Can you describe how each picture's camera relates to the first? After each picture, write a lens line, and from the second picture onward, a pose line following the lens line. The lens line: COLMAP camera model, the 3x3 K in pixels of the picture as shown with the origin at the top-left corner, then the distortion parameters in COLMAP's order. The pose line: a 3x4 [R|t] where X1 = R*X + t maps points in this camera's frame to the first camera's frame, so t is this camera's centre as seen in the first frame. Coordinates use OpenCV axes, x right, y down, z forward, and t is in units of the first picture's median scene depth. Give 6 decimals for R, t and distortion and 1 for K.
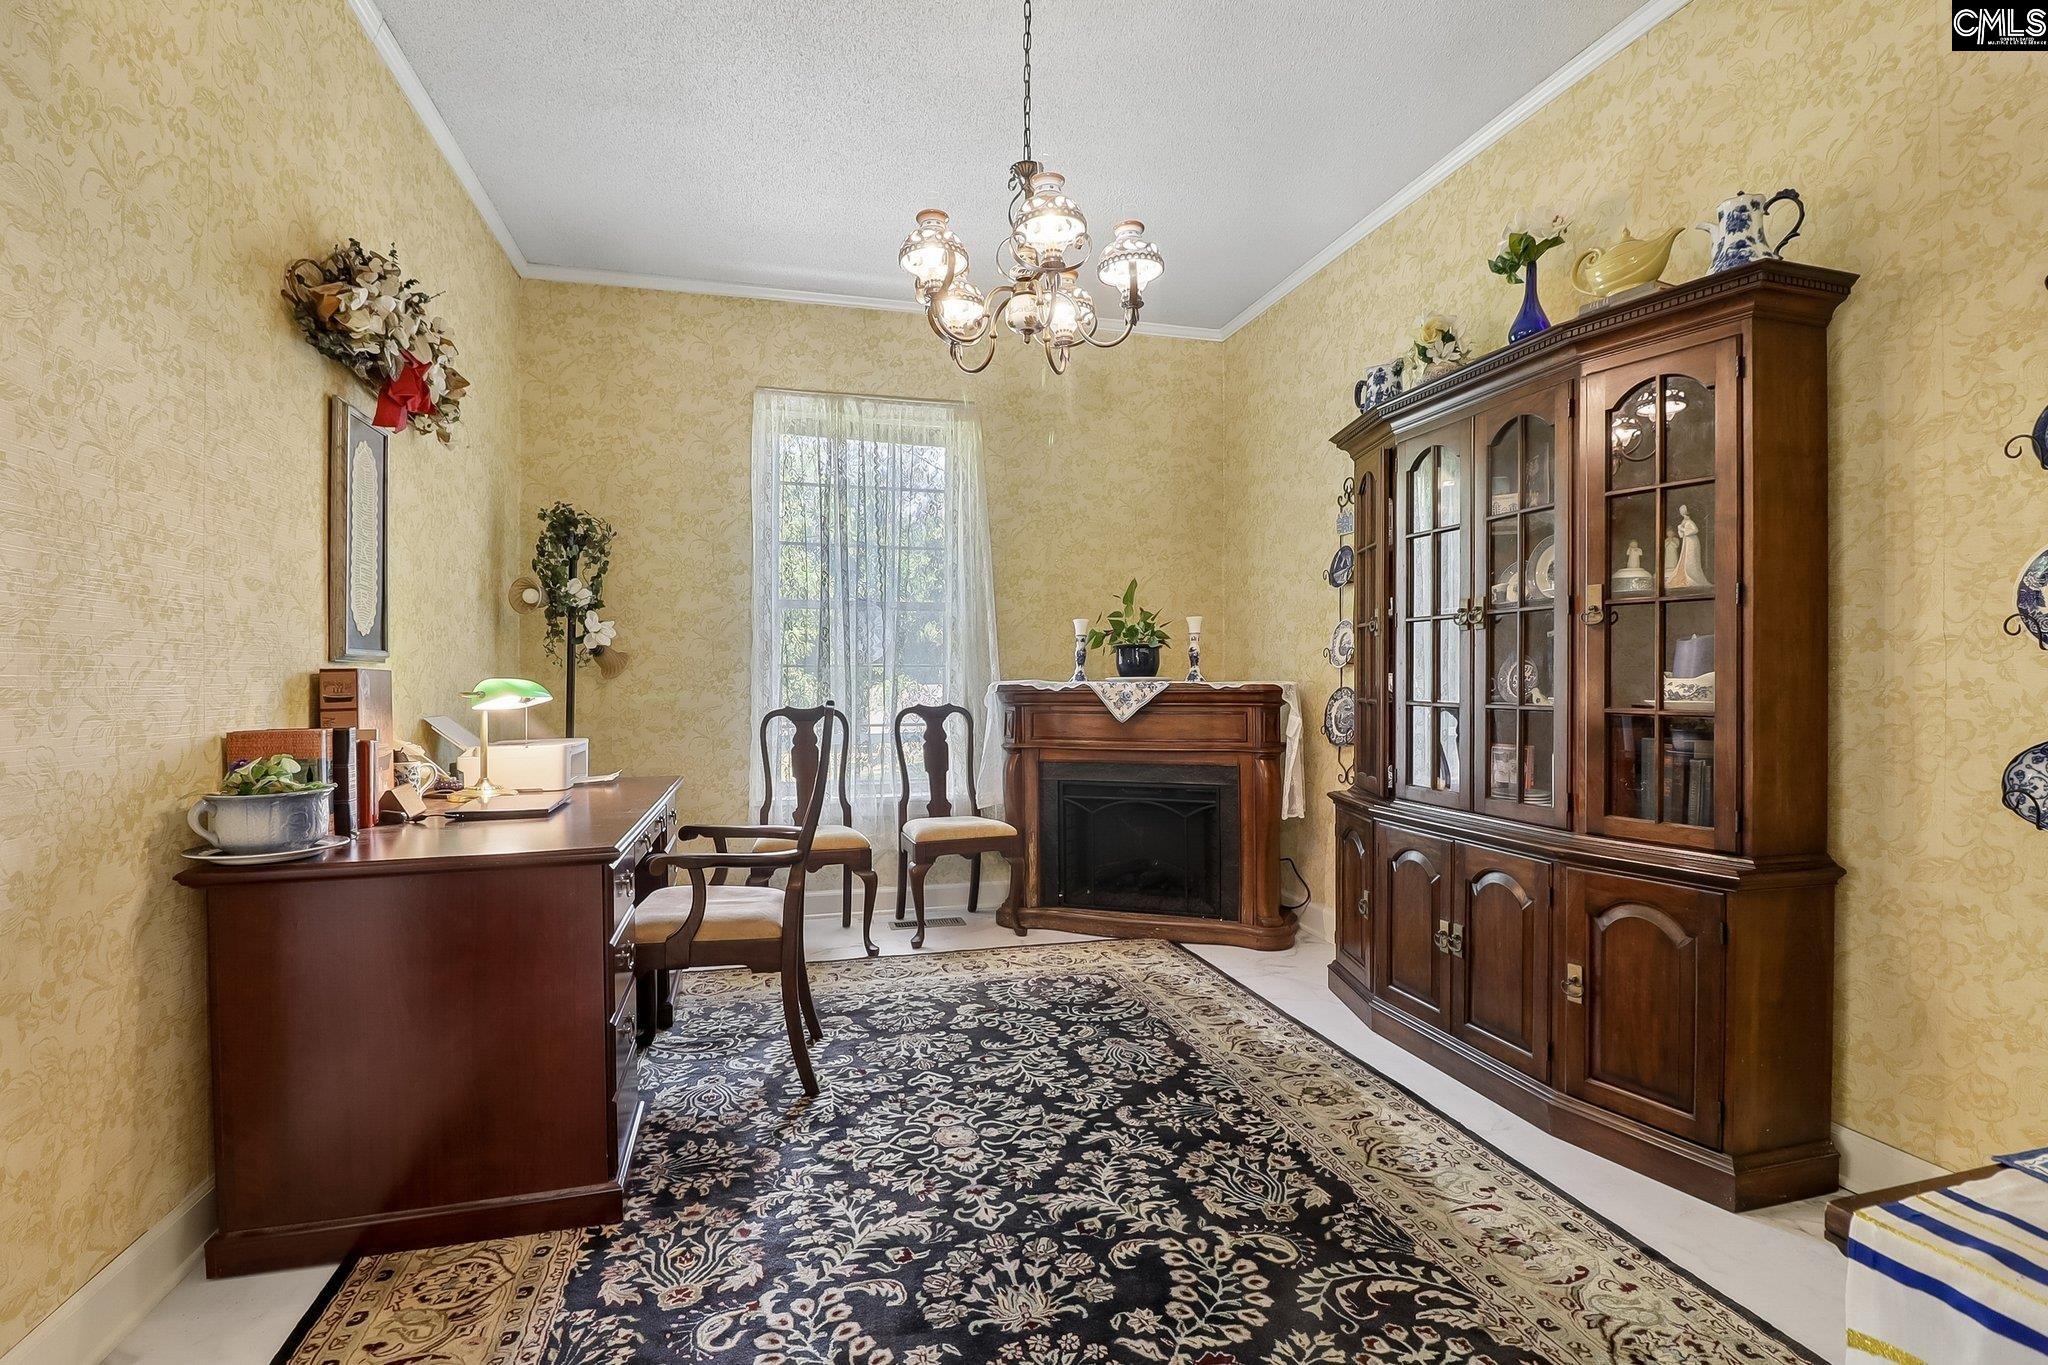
lens RADIAL K [[947.8, 0, 1015.1], [0, 947.8, 684.0], [0, 0, 1]] dist [-0.015435, -0.002318]
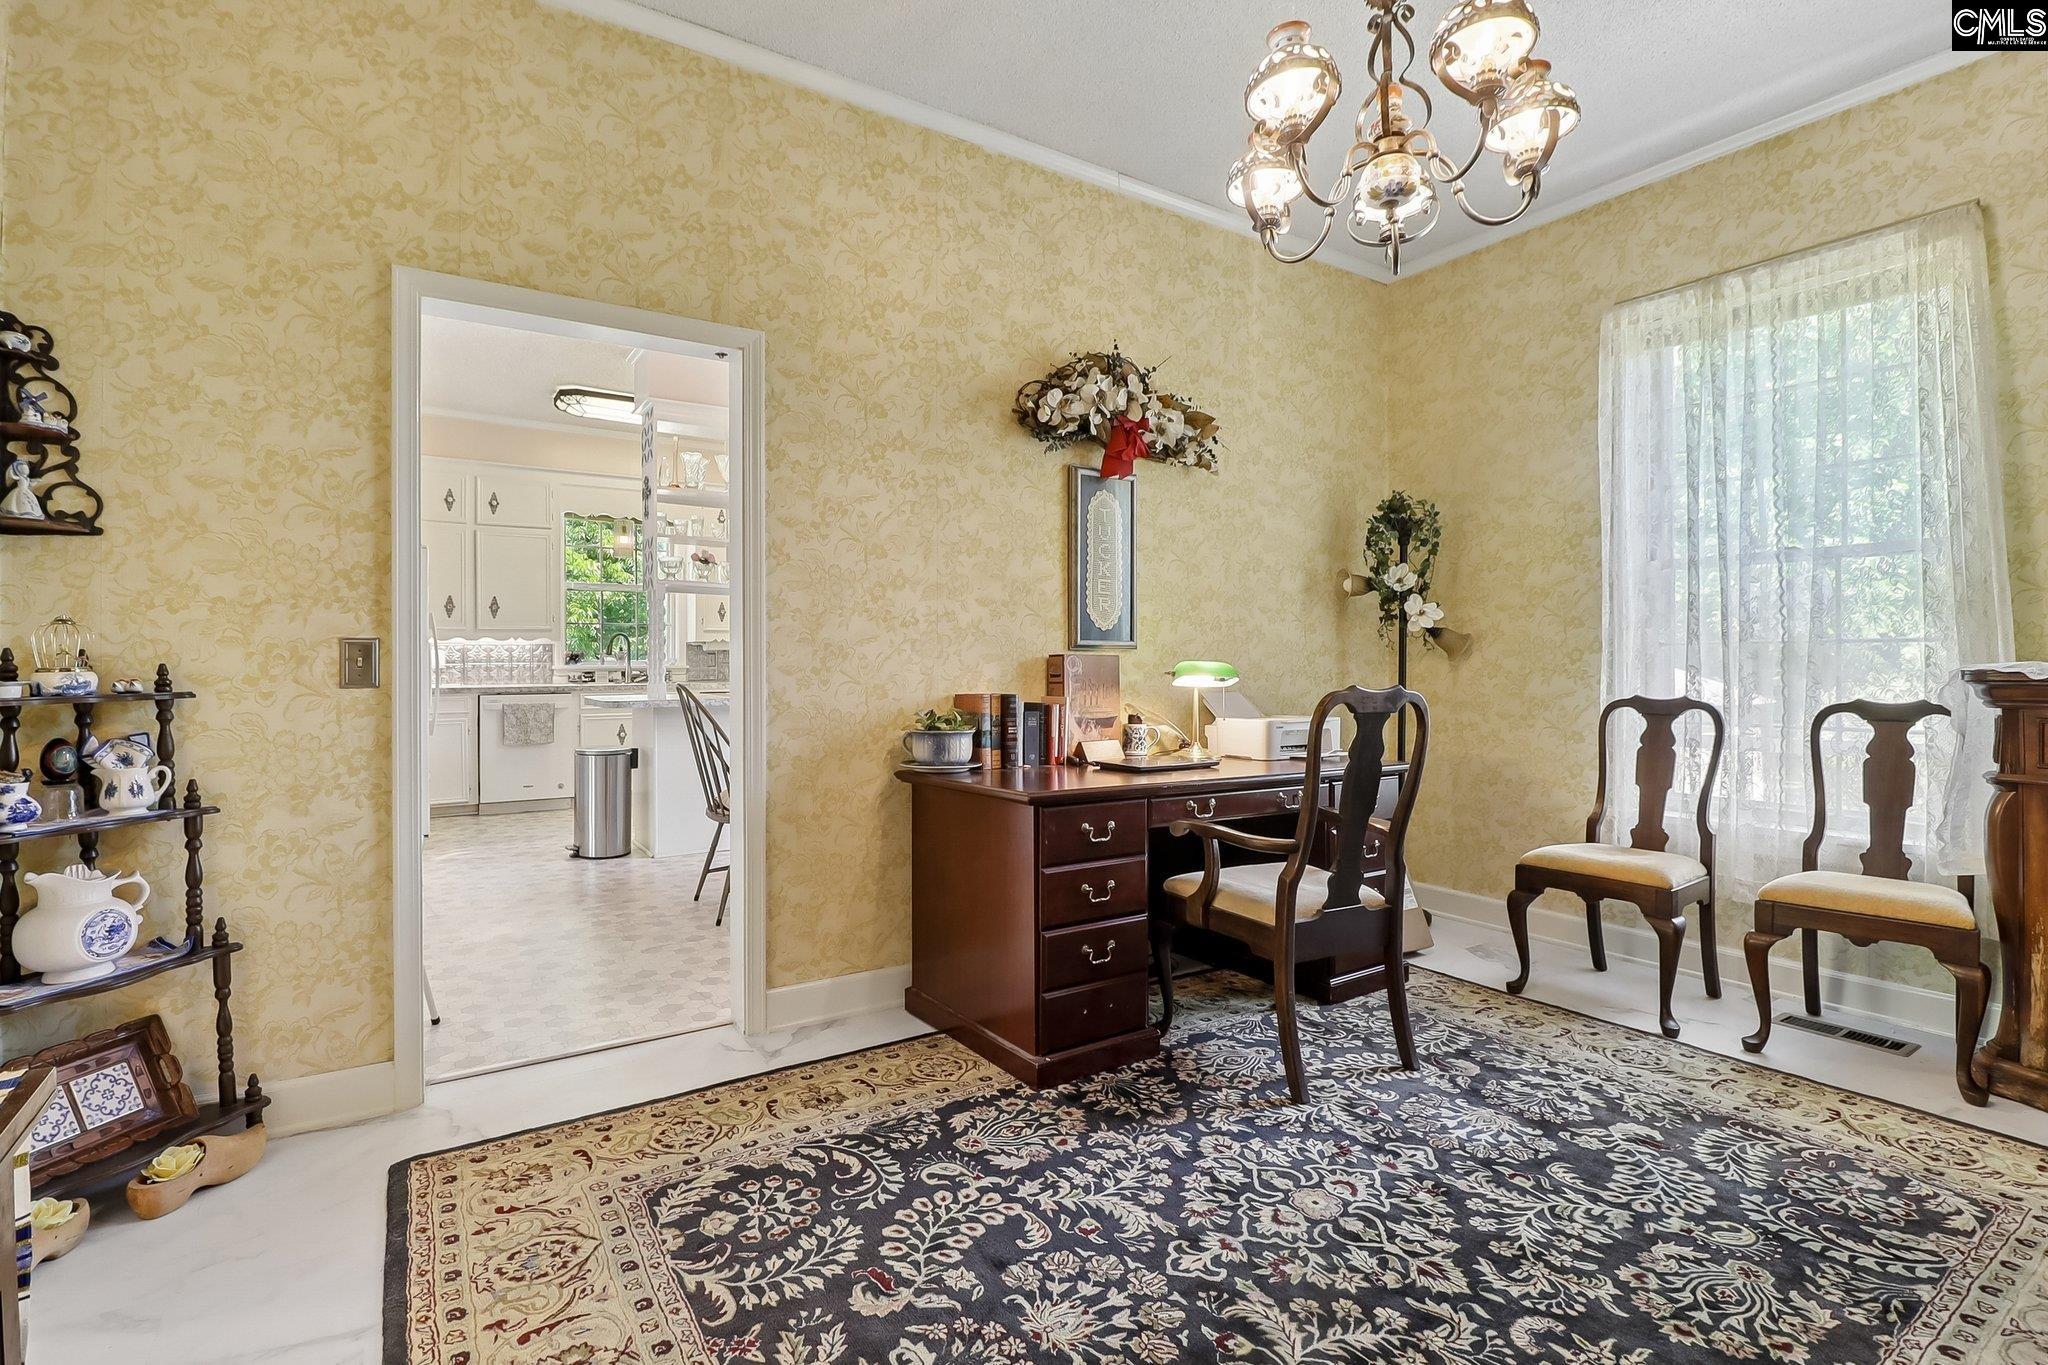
lens RADIAL K [[947.8, 0, 1013.4], [0, 947.8, 669.9], [0, 0, 1]] dist [-0.015435, -0.002318]
pose [[0.313600, 0.005964, -0.949536, 0.564711], [-0.003716, 0.999980, 0.005054, 0.000027], [0.949548, 0.001944, 0.313616, 0.418776]]
